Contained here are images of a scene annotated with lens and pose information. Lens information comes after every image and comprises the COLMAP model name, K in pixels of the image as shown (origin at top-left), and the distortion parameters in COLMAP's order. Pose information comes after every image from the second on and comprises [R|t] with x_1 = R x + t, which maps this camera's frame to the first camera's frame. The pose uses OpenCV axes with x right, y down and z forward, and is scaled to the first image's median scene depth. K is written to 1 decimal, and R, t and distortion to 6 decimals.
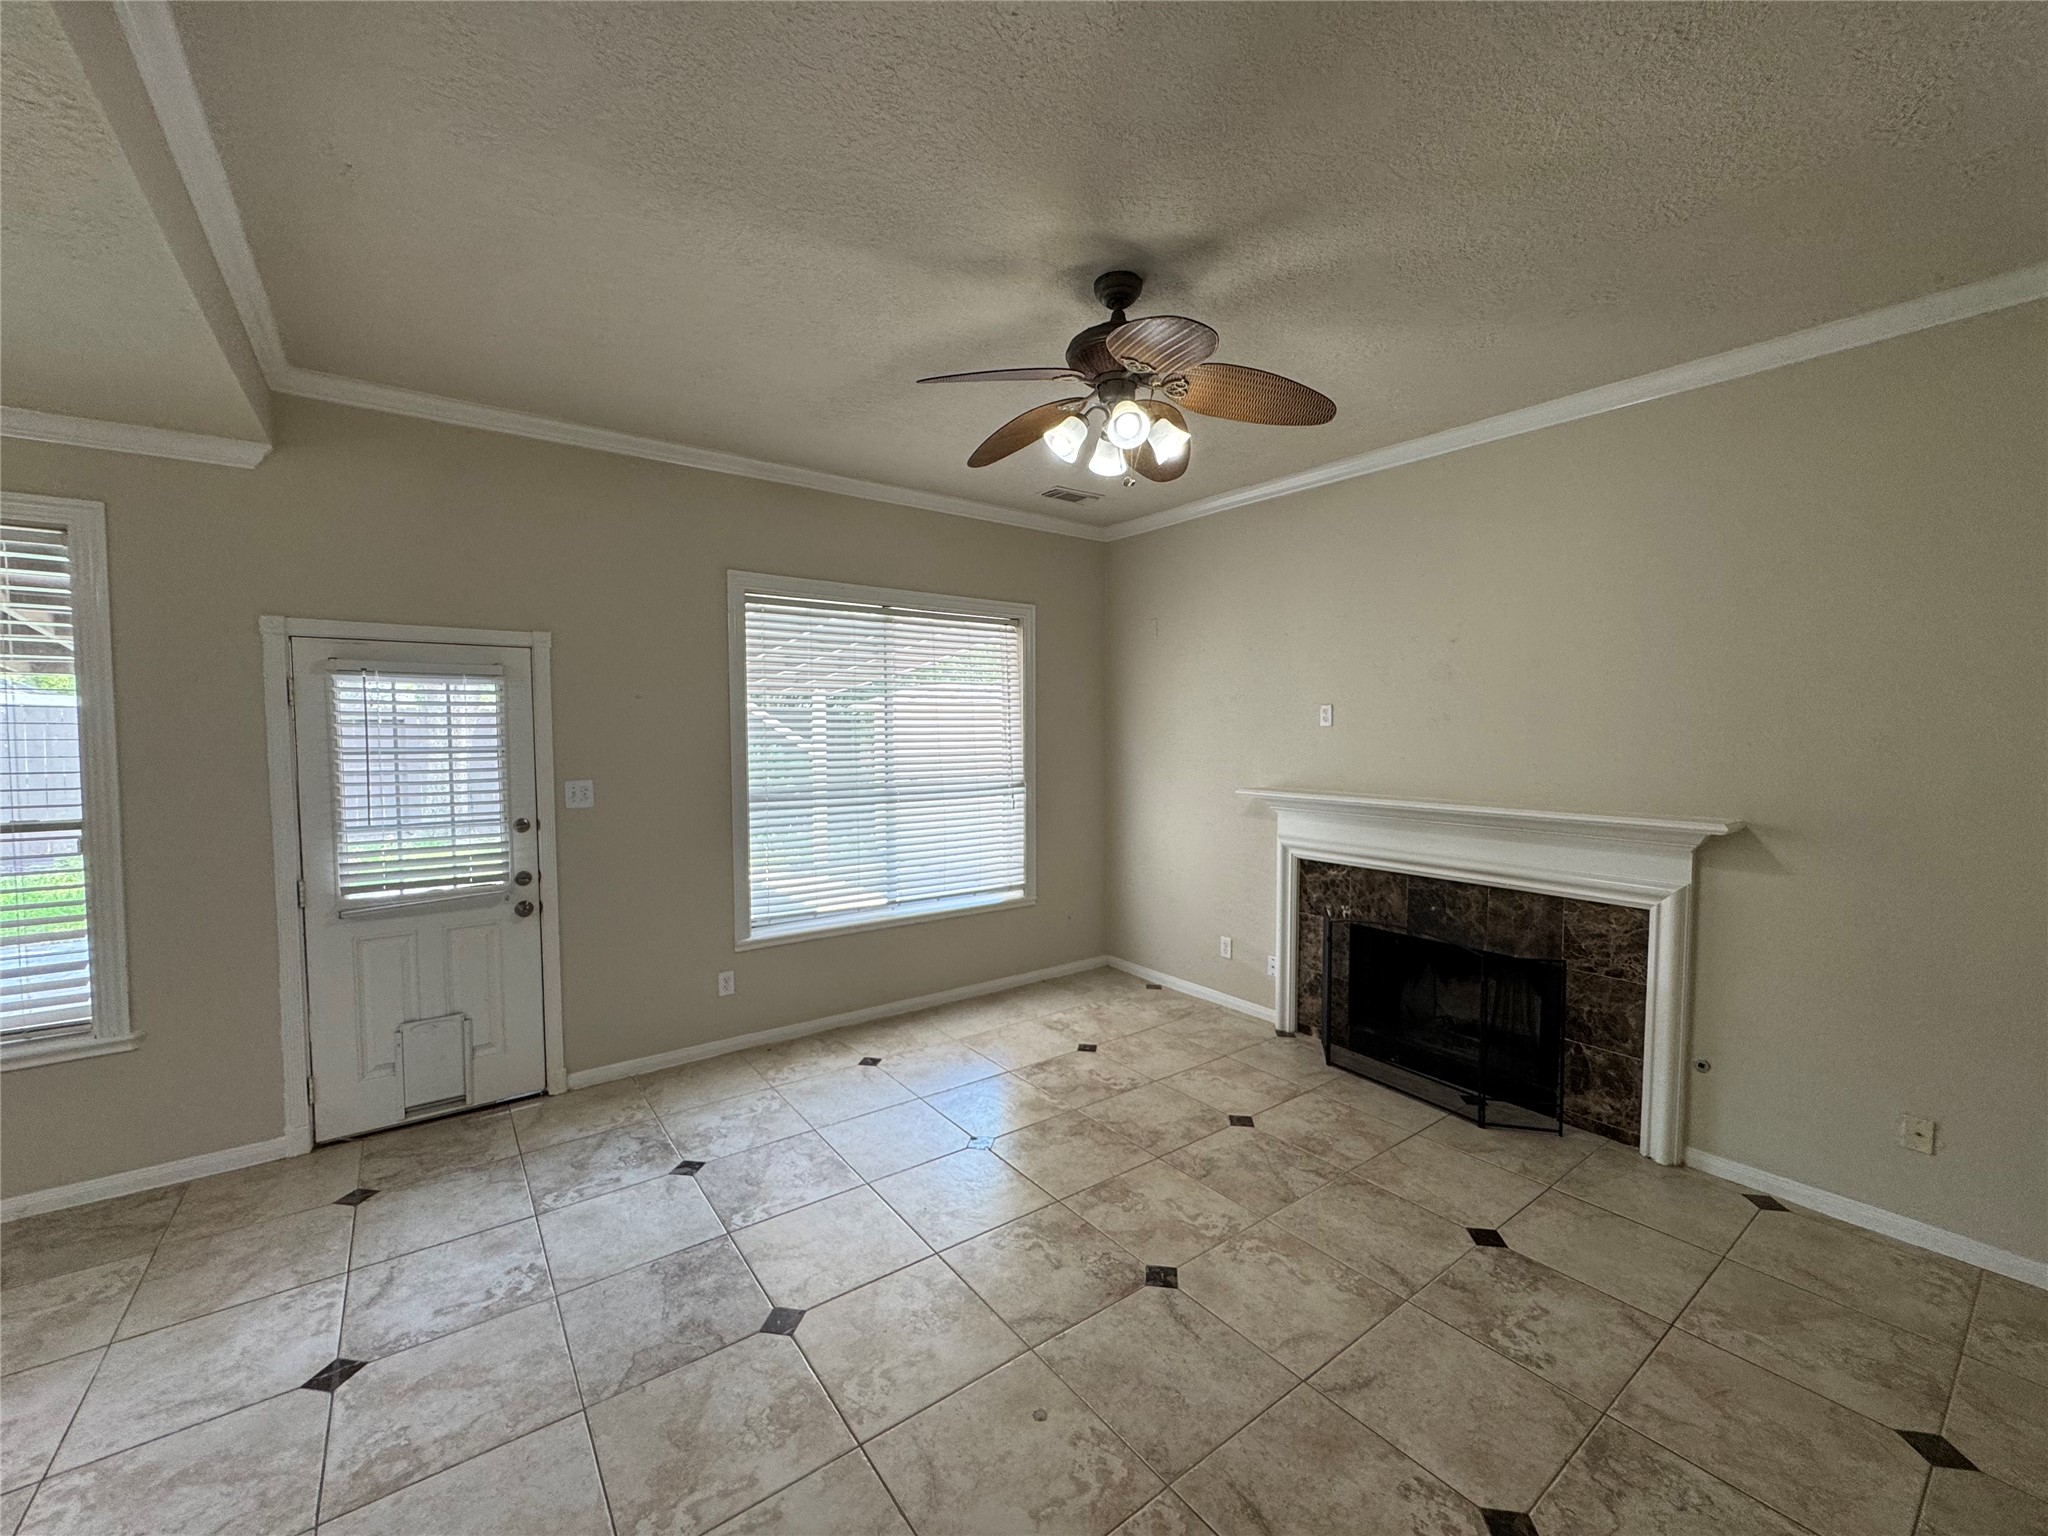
lens RADIAL K [[819.8, 0, 1022.6], [0, 819.8, 771.0], [0, 0, 1]] dist [-0.003680, 0.000678]
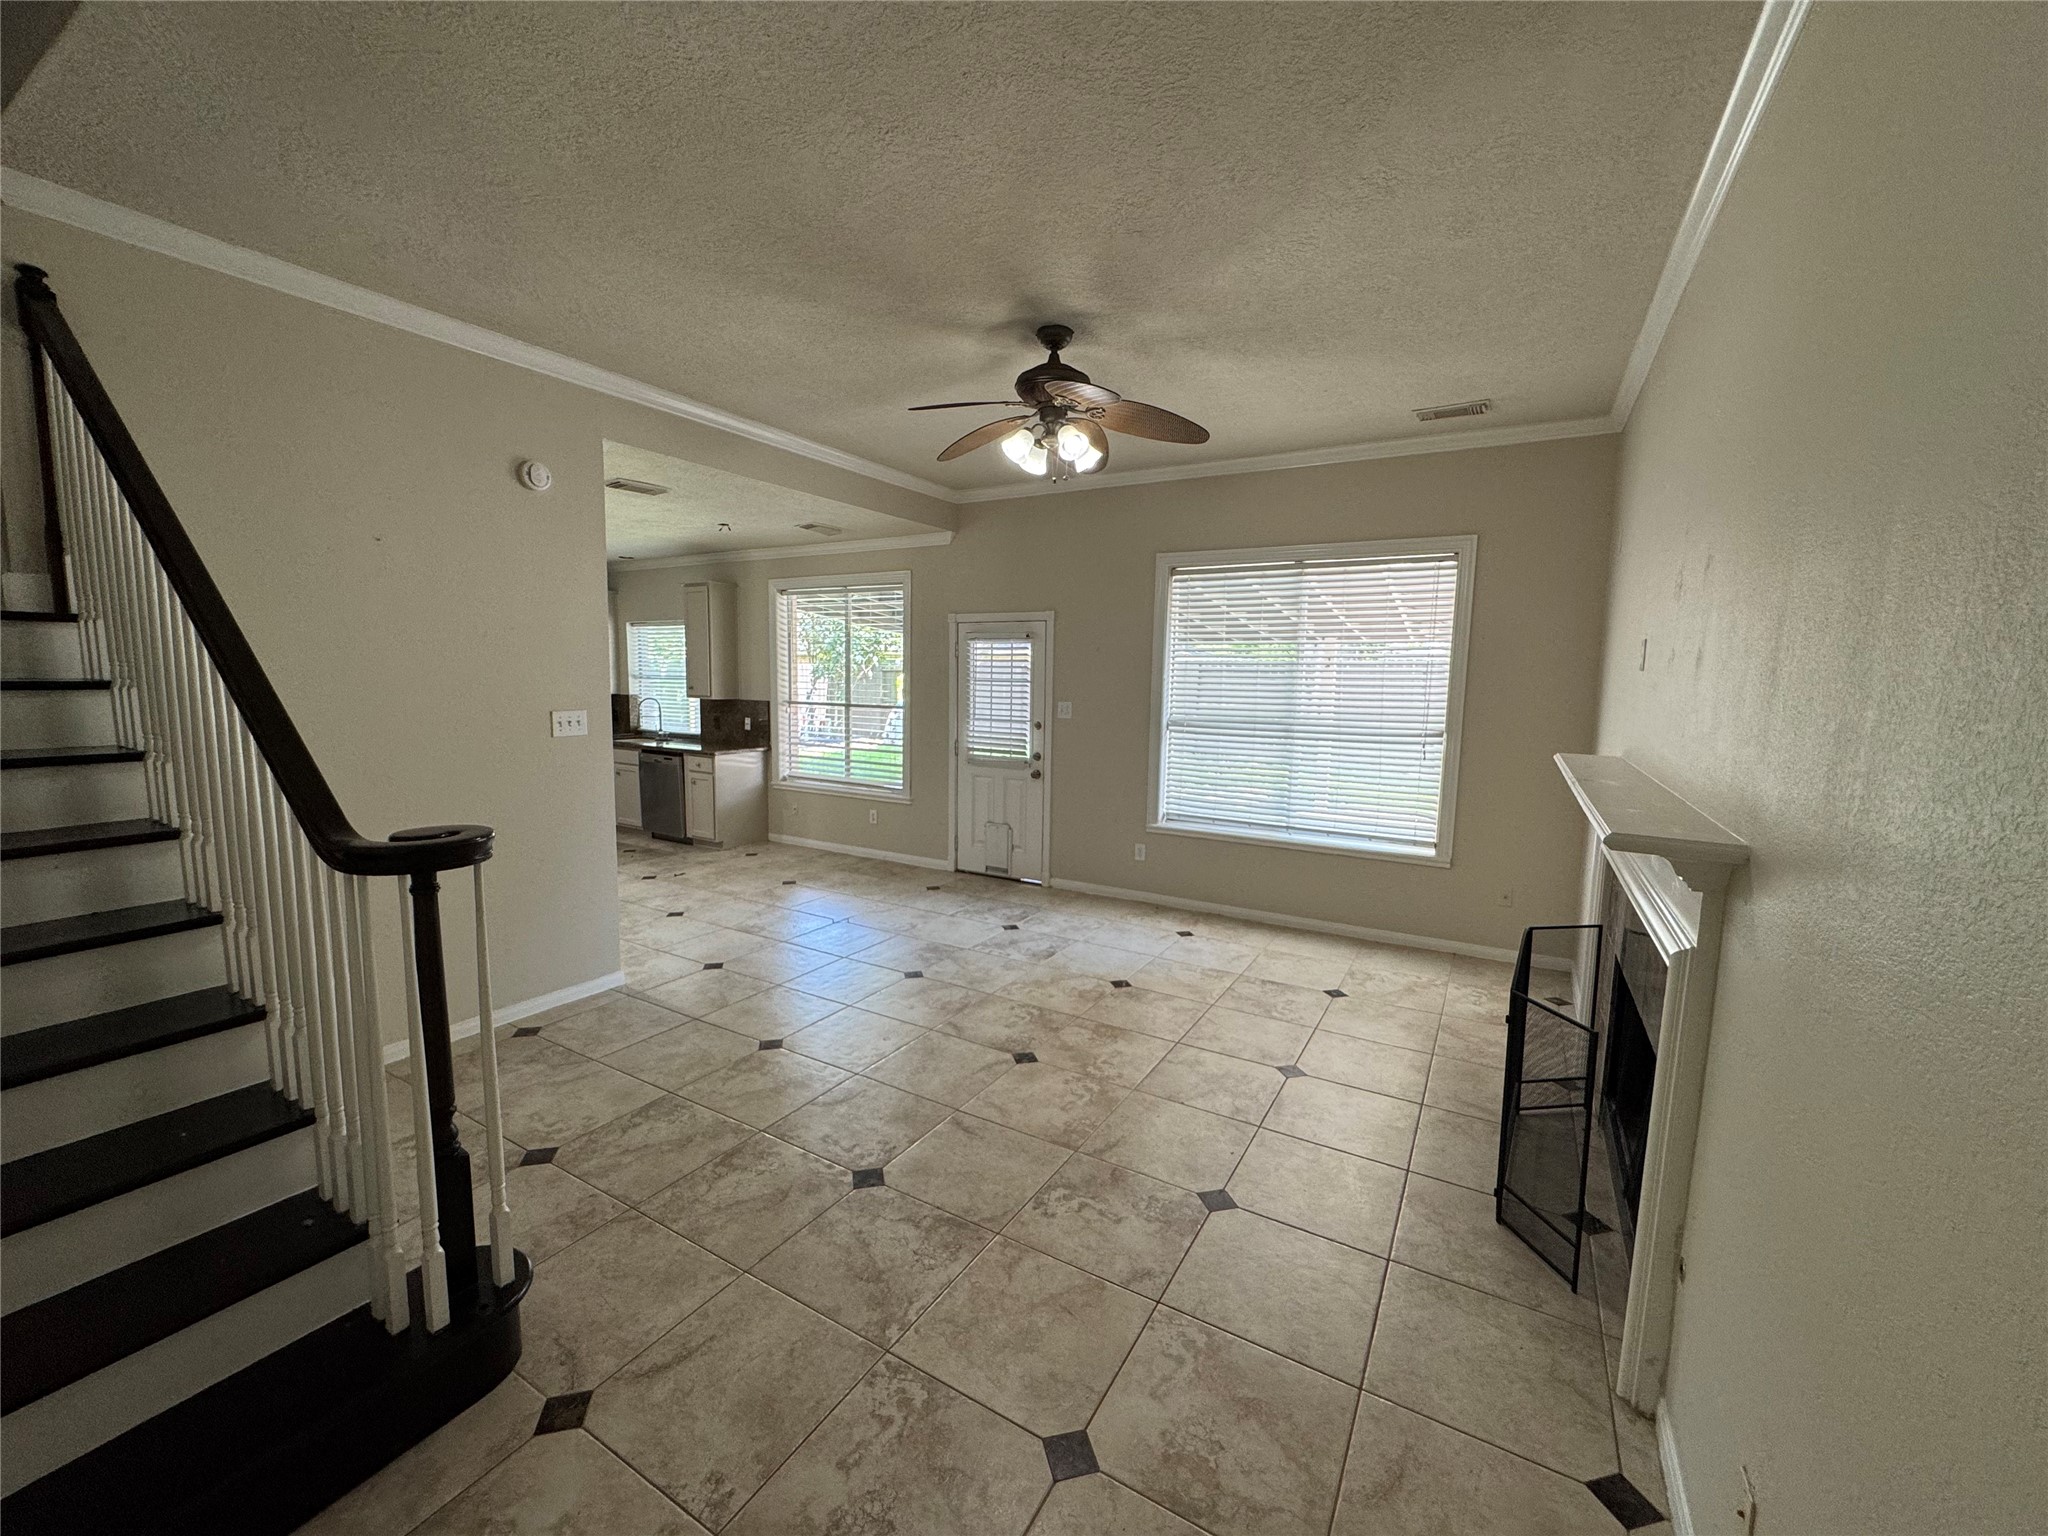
lens RADIAL K [[819.8, 0, 1024.4], [0, 819.8, 771.8], [0, 0, 1]] dist [-0.003680, 0.000678]
pose [[0.386786, 0.116439, -0.914789, 1.065511], [-0.063190, 0.993011, 0.099678, -0.007513], [0.920002, 0.019251, 0.391441, 0.334641]]
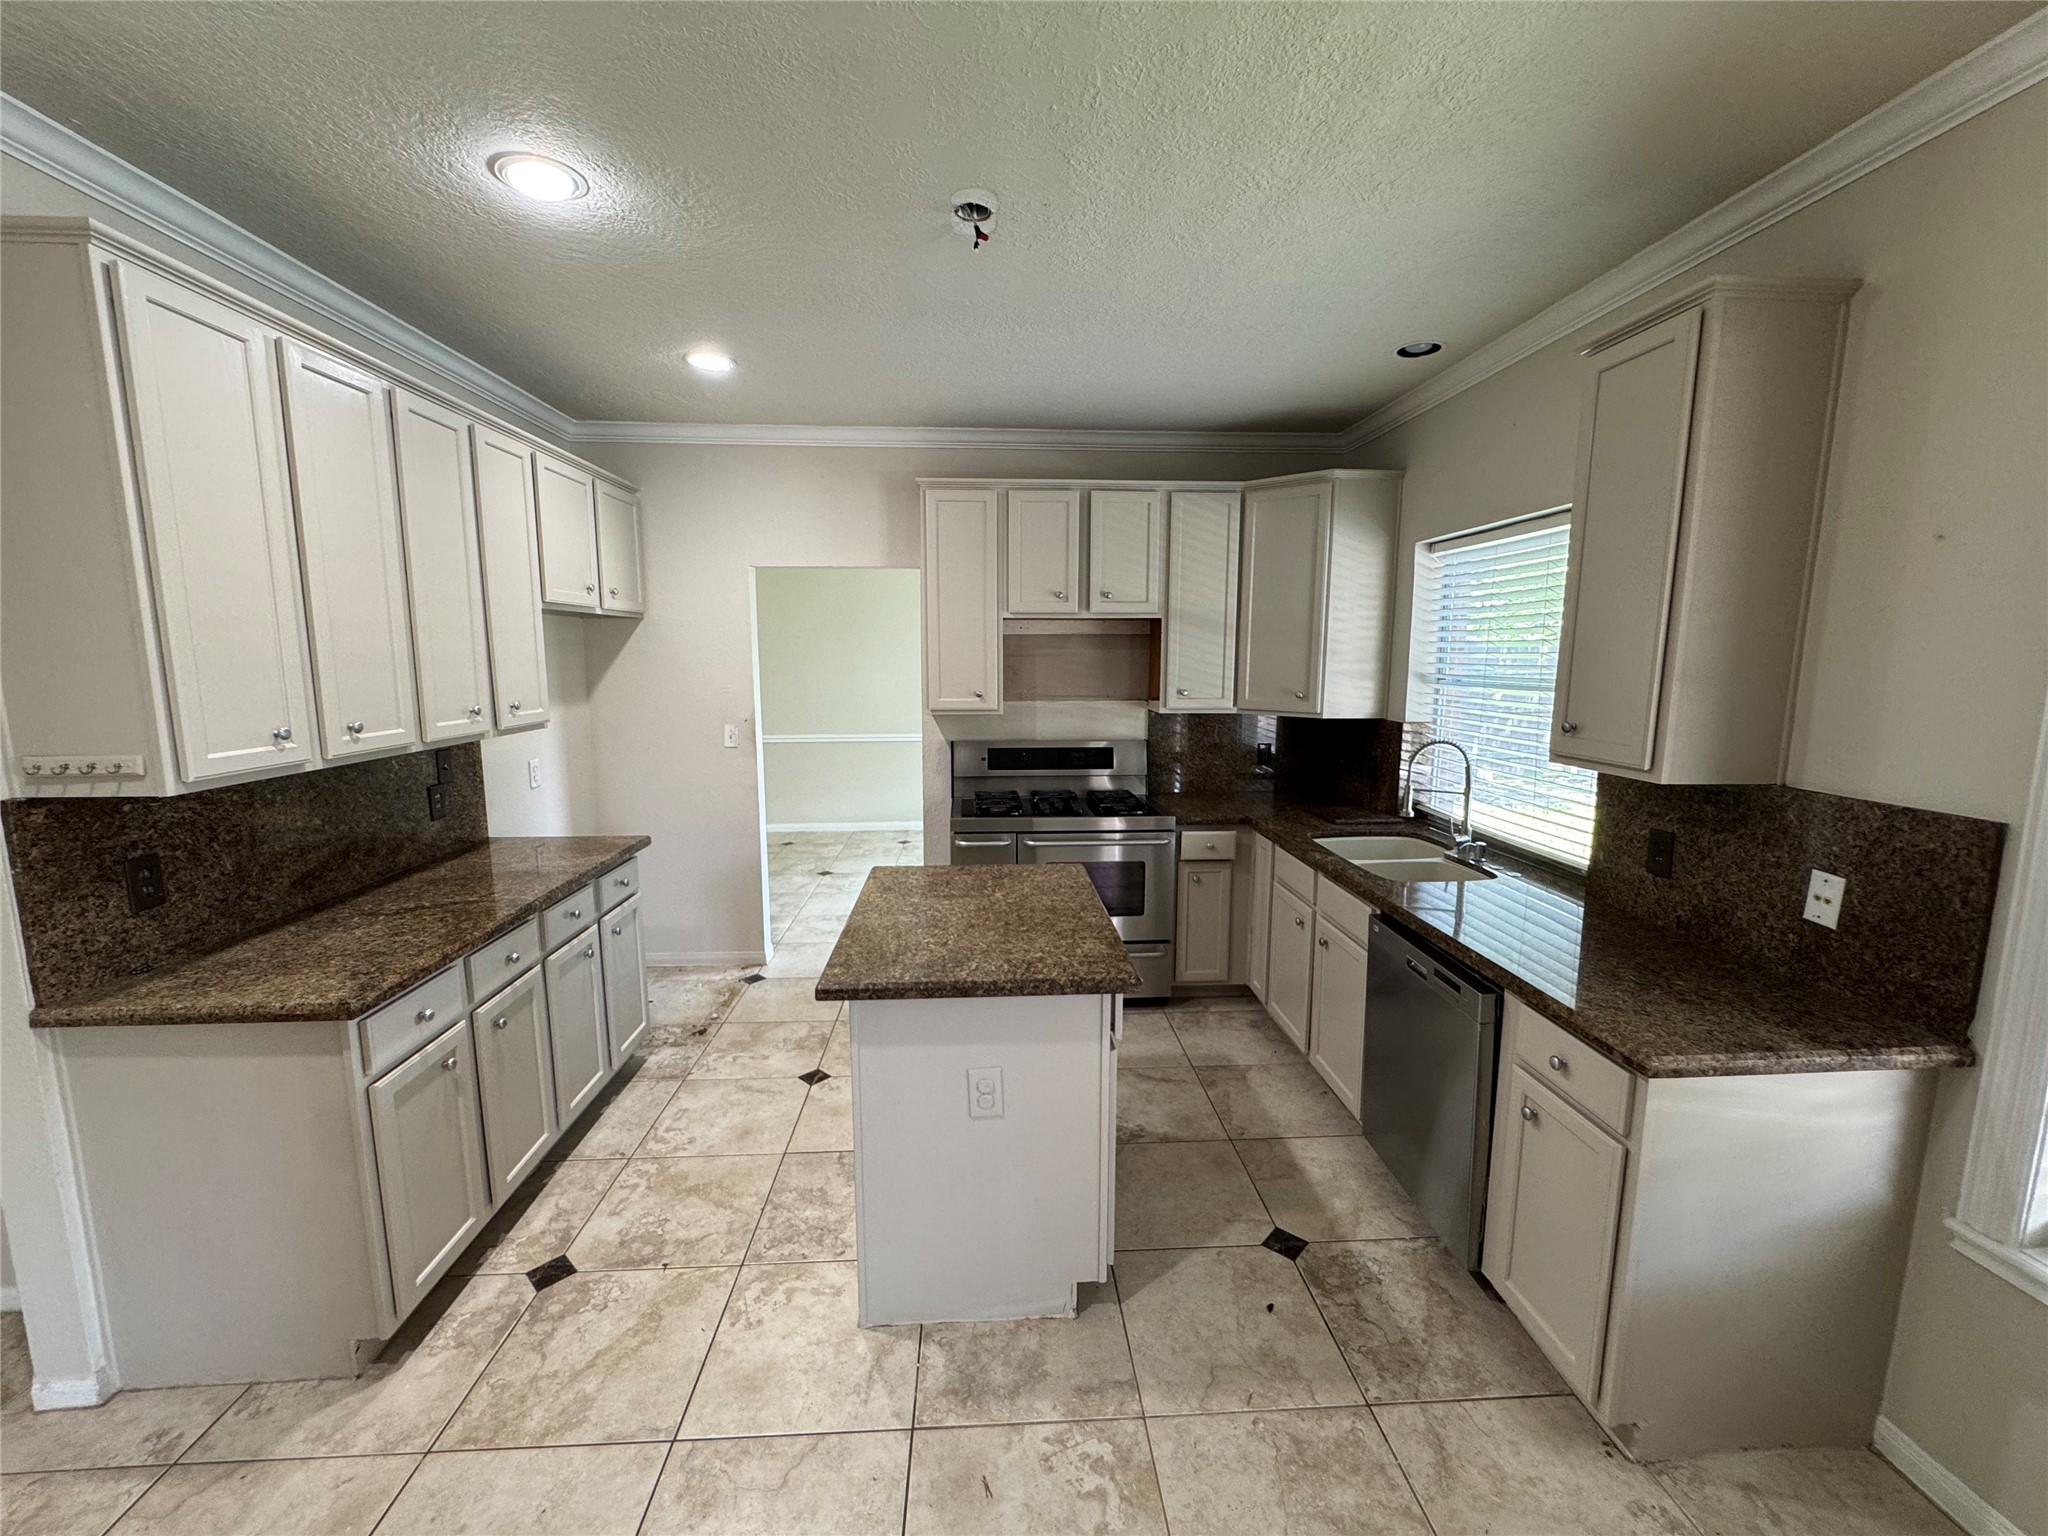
lens RADIAL K [[819.8, 0, 1022.8], [0, 819.8, 768.4], [0, 0, 1]] dist [-0.003680, 0.000678]
pose [[-0.548941, 0.120093, -0.827189, -0.717609], [-0.043367, 0.984200, 0.171667, -0.014194], [0.834736, 0.130107, -0.535059, 0.358309]]
